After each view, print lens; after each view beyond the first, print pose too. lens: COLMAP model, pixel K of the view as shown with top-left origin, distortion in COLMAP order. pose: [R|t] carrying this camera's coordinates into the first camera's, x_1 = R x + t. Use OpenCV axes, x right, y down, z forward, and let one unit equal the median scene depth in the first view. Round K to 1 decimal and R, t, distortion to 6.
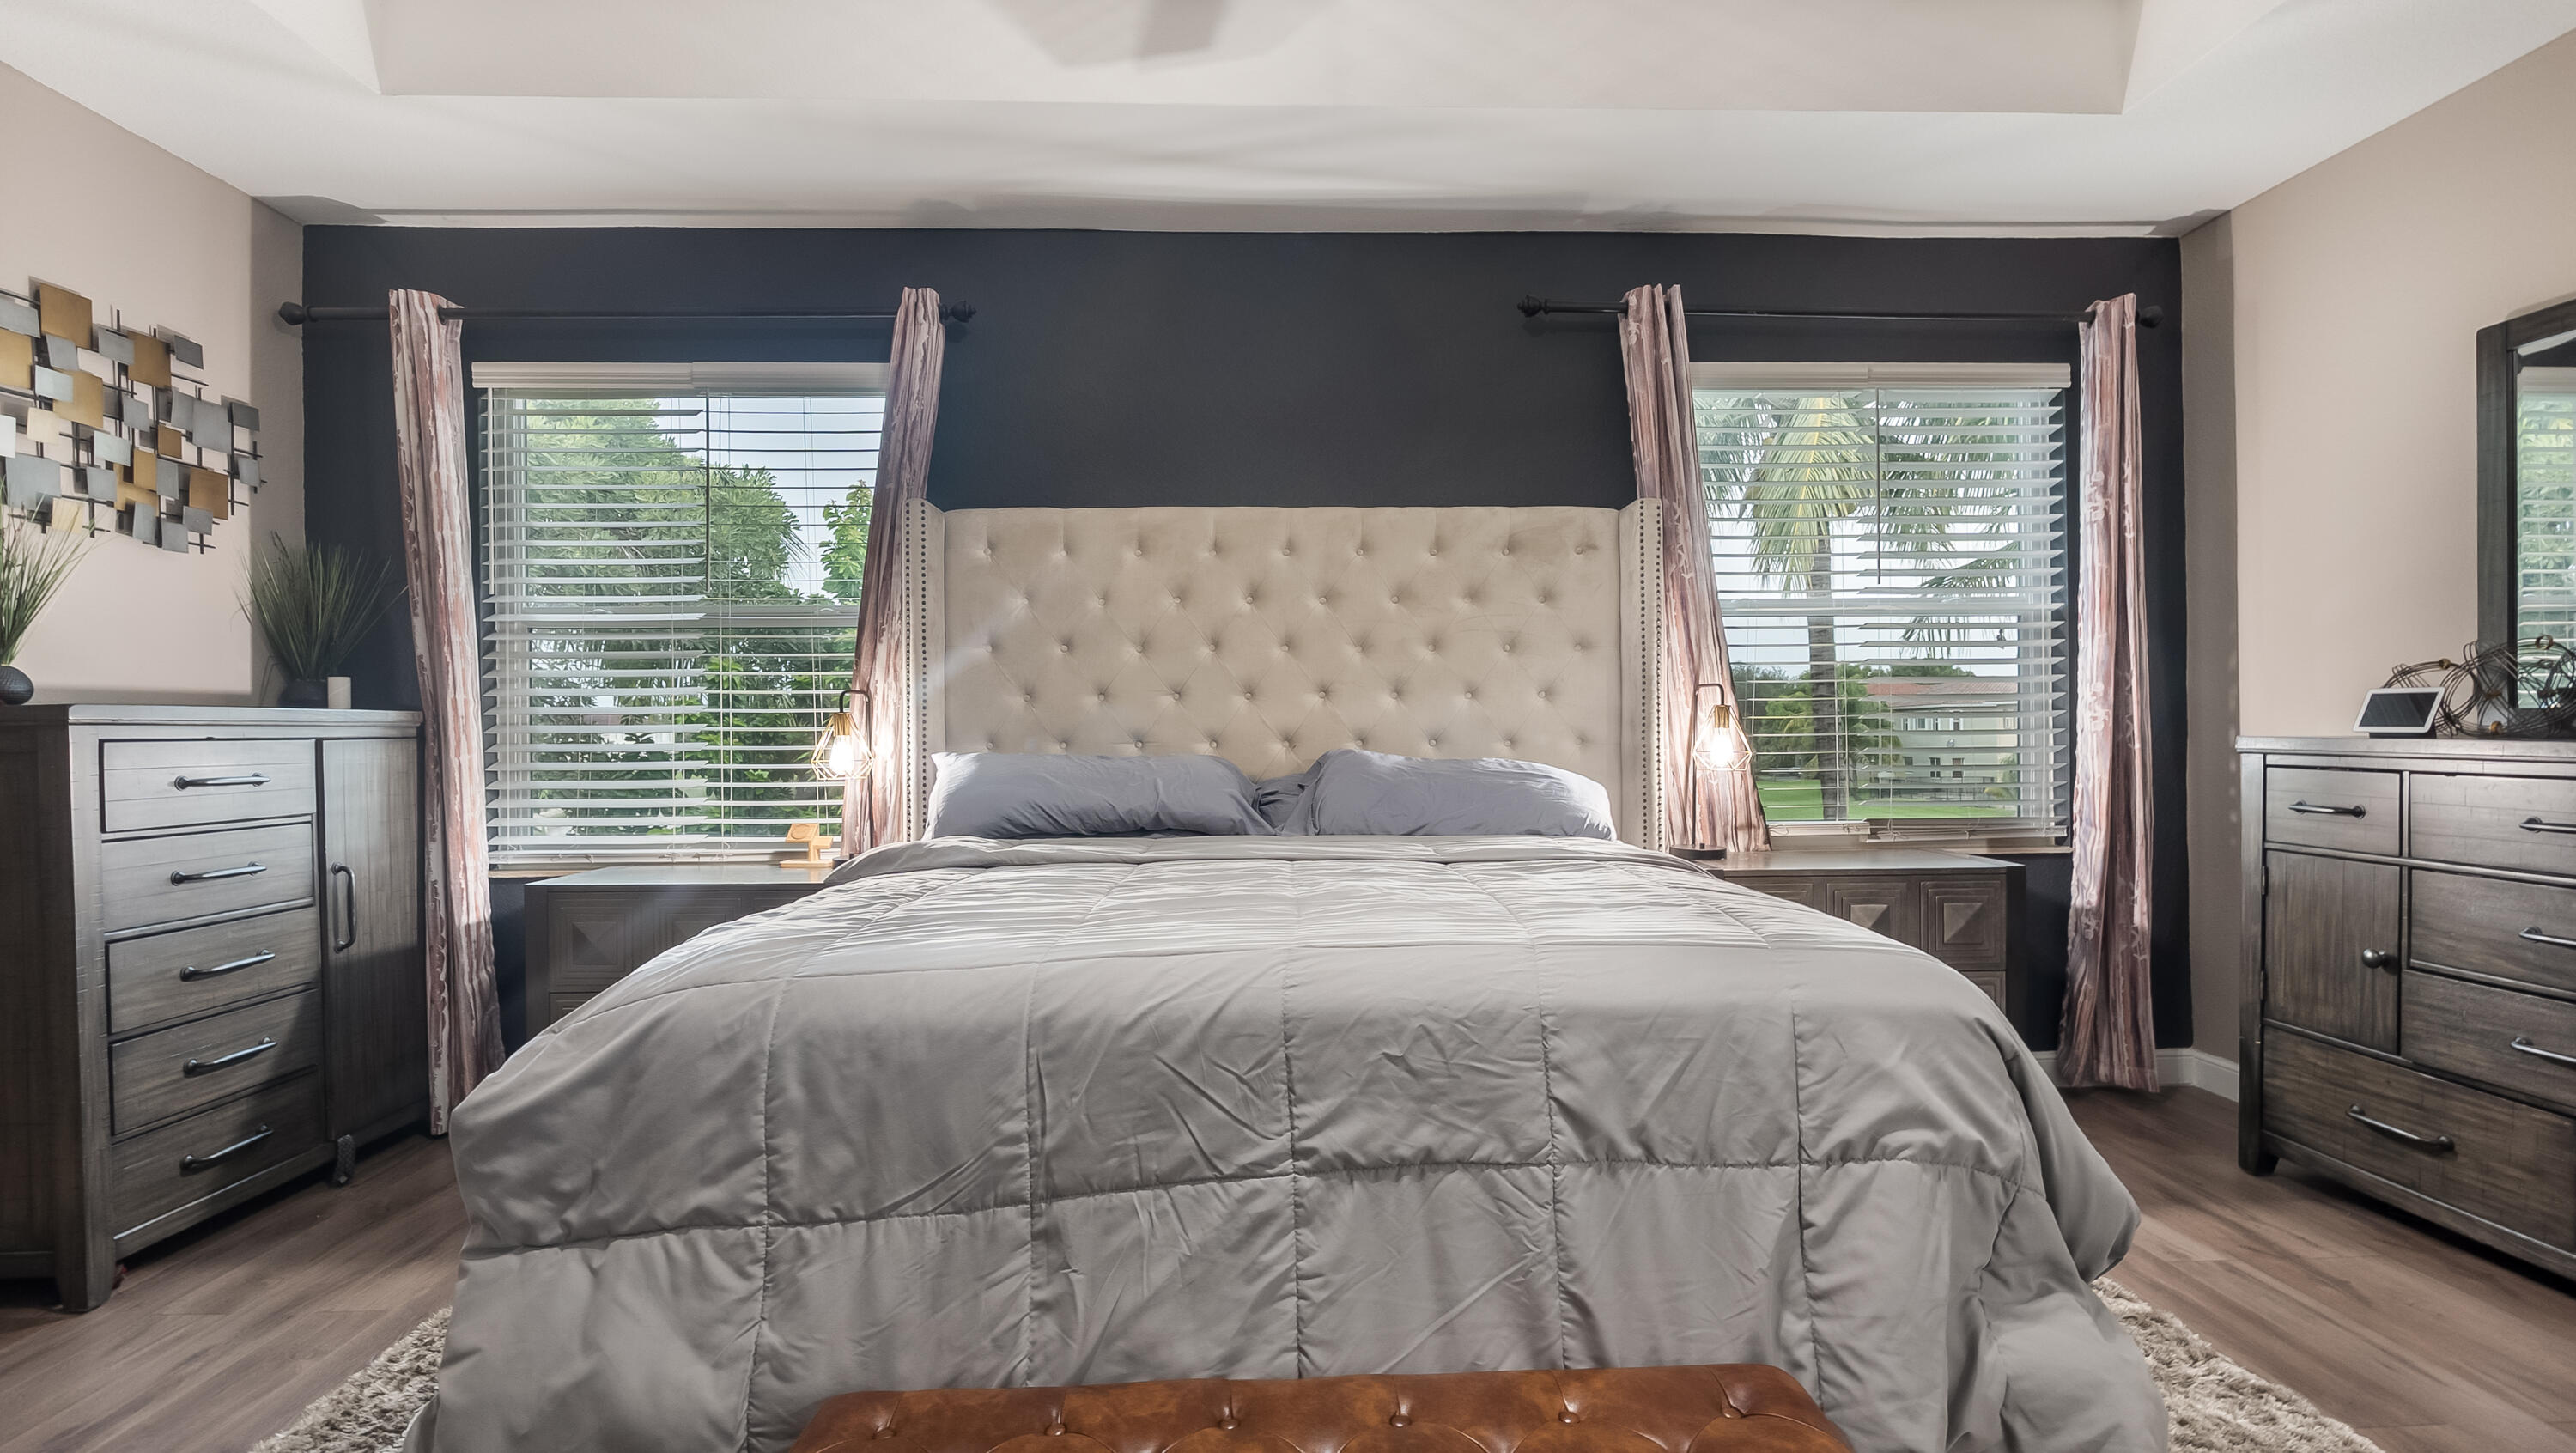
lens RADIAL K [[1197.9, 0, 1293.2], [0, 1197.9, 729.5], [0, 0, 1]] dist [-0.004081, -0.000456]
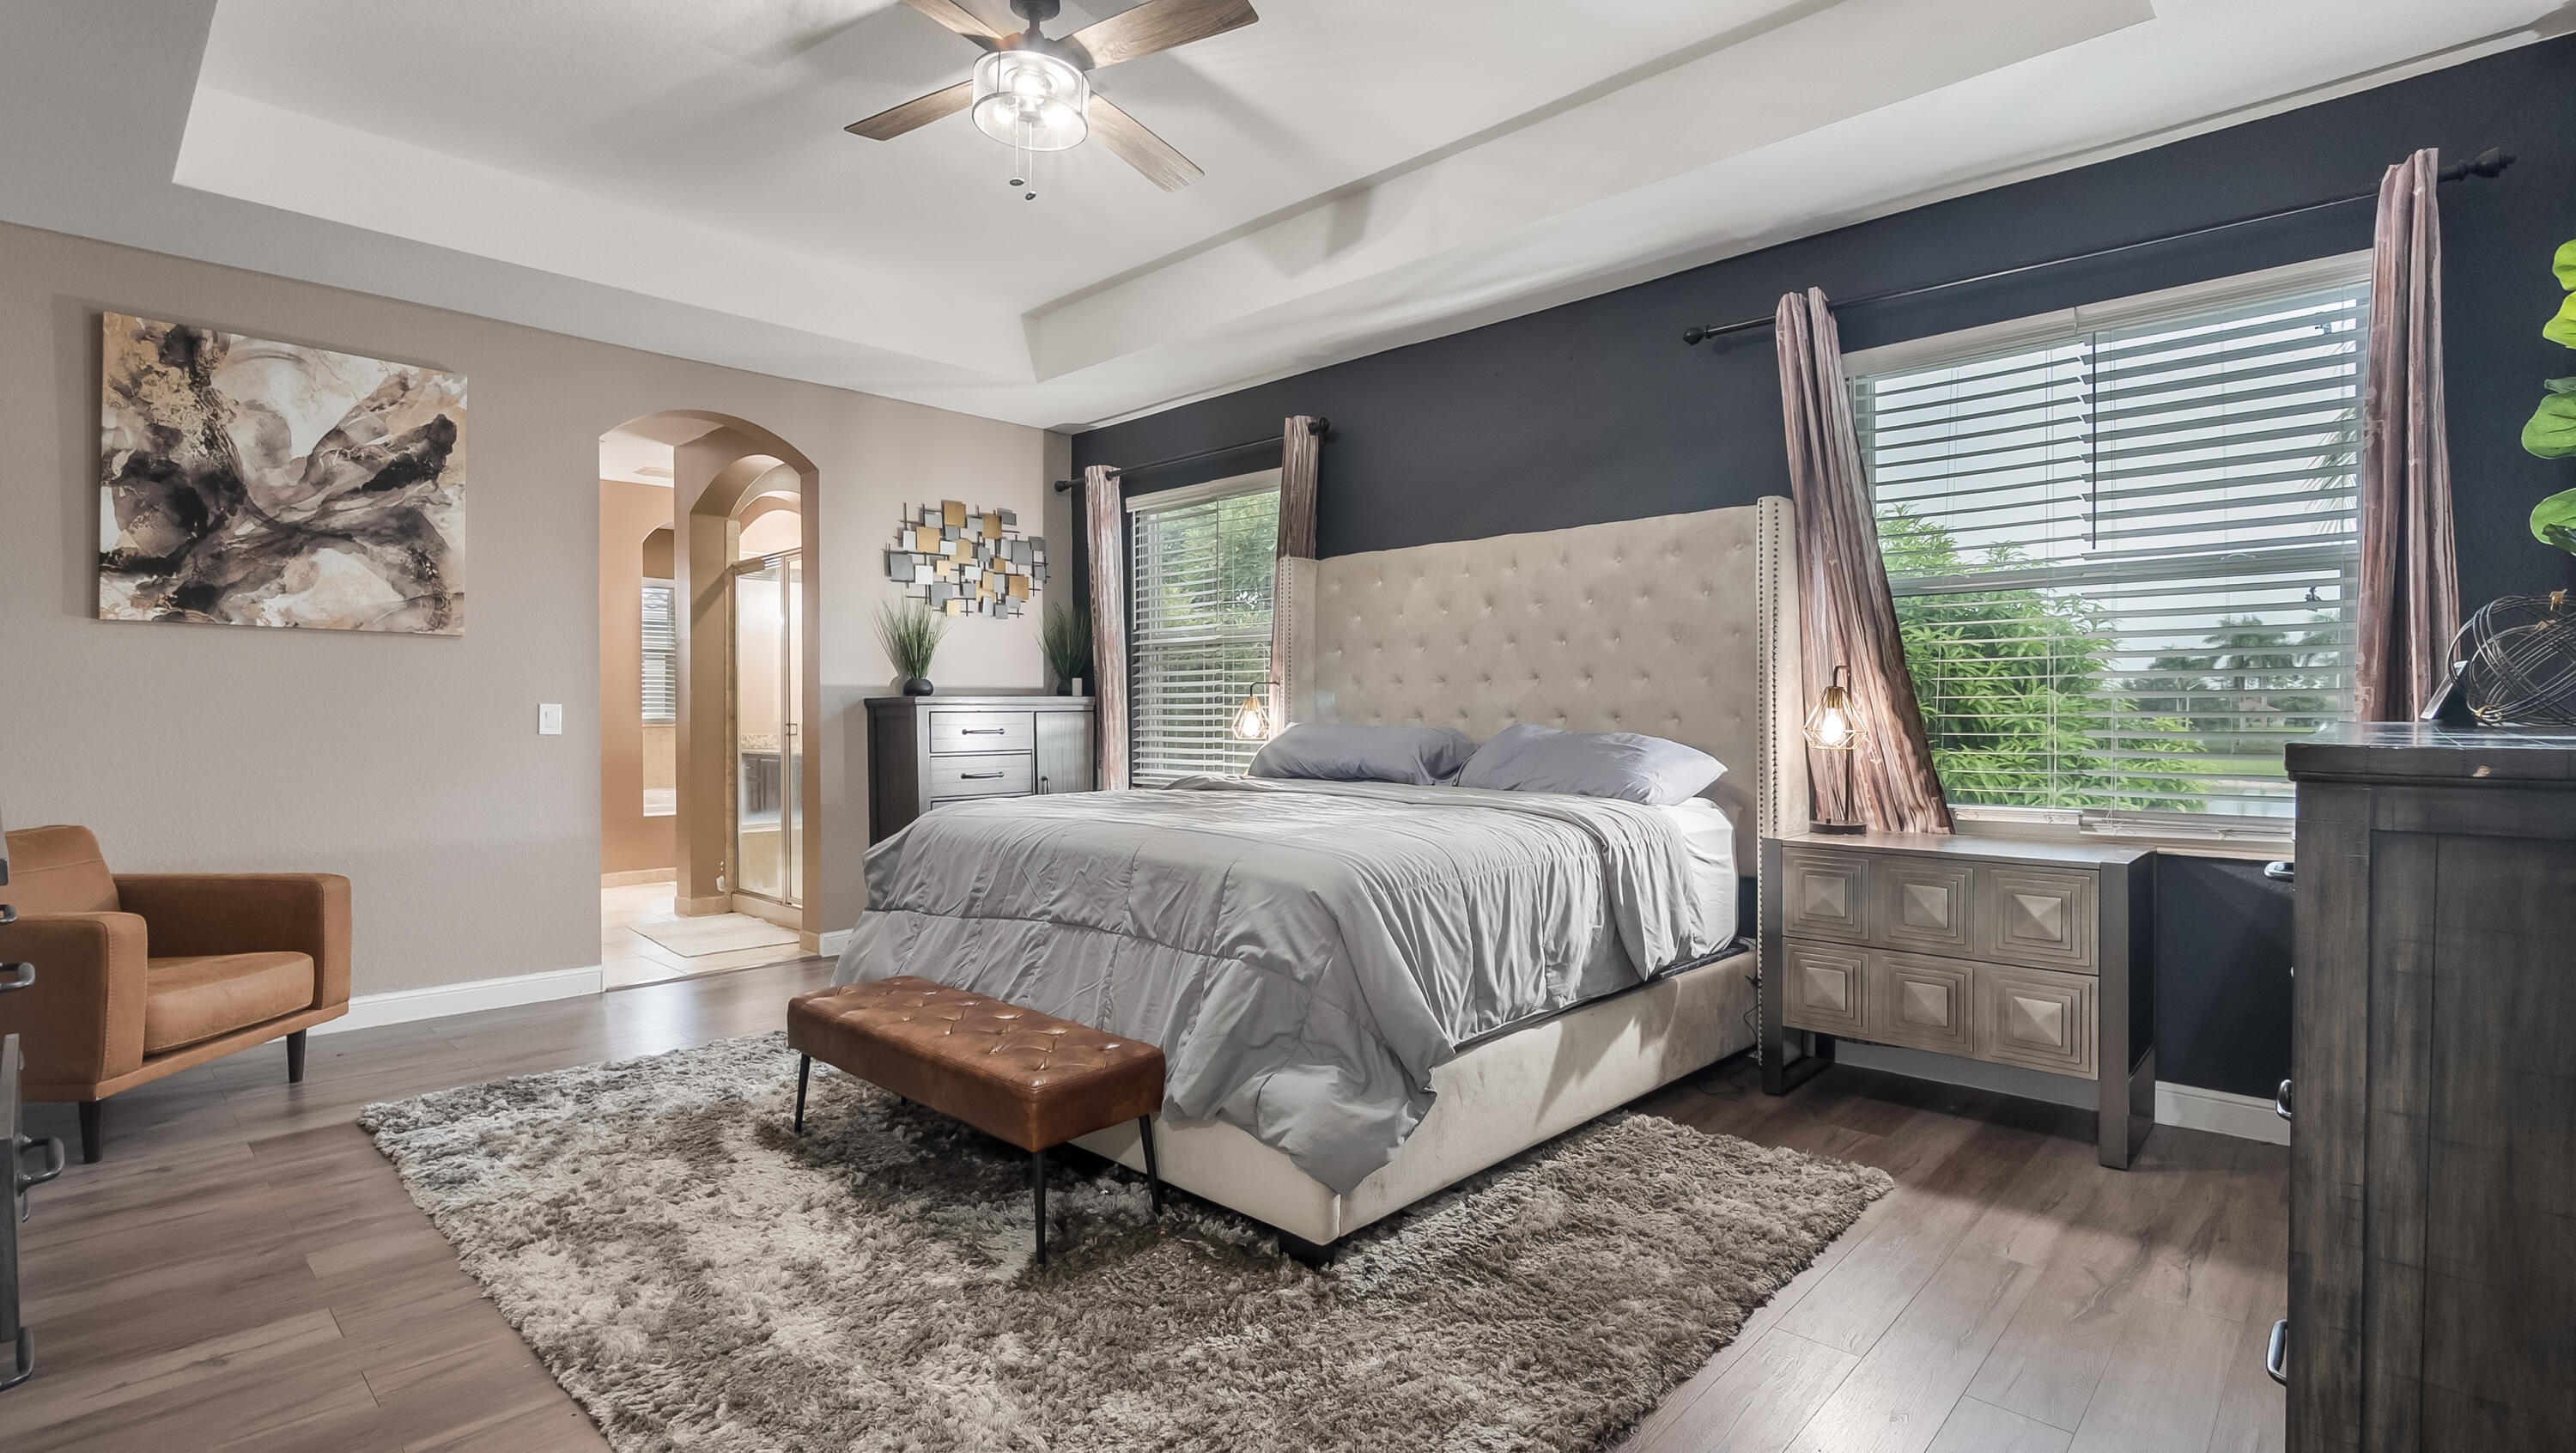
lens RADIAL K [[1192.7, 0, 1298.1], [0, 1192.7, 720.7], [0, 0, 1]] dist [-0.001978, -0.000195]
pose [[0.705719, 0.010746, -0.708411, 0.791917], [-0.000669, 0.999895, 0.014501, -0.005292], [0.708492, -0.009759, 0.705651, -0.069834]]
